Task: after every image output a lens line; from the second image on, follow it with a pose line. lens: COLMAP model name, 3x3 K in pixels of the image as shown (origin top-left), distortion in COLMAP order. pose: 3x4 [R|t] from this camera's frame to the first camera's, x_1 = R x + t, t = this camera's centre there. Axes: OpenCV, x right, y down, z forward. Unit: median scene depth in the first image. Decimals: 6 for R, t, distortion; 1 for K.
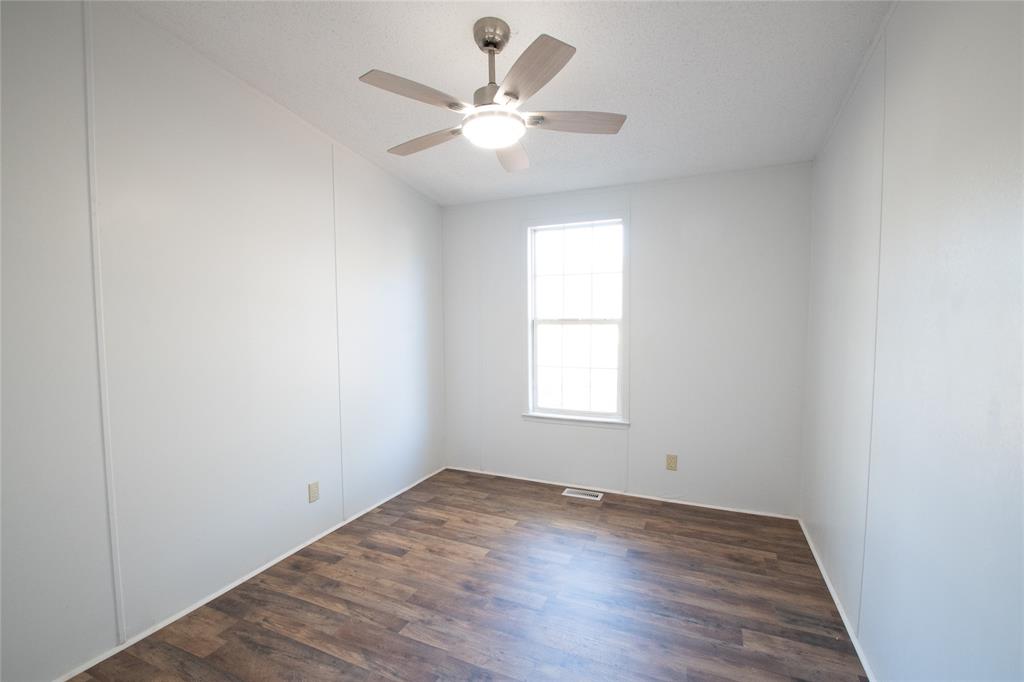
lens RADIAL K [[471.7, 0, 512.0], [0, 471.7, 352.8], [0, 0, 1]] dist [0.027428, -0.029017]
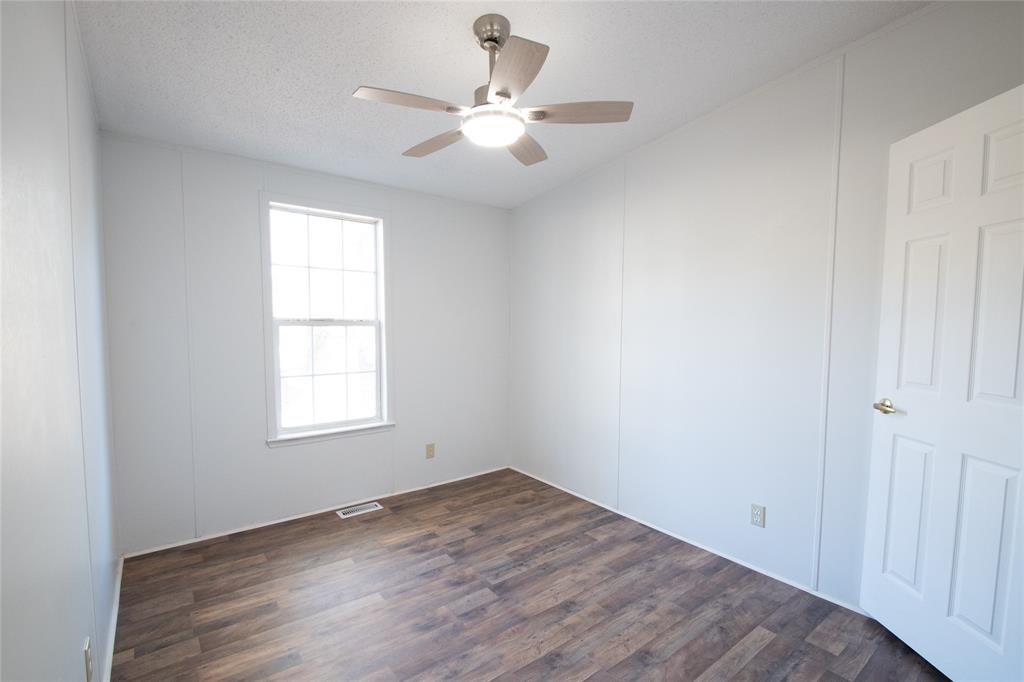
lens RADIAL K [[450.9, 0, 554.6], [0, 450.9, 349.6], [0, 0, 1]] dist [-0.001087, -0.000502]
pose [[0.439988, -0.044508, 0.896900, -0.592012], [0.051401, 0.998382, 0.024328, -0.018916], [-0.896531, 0.035397, 0.441564, 0.338023]]
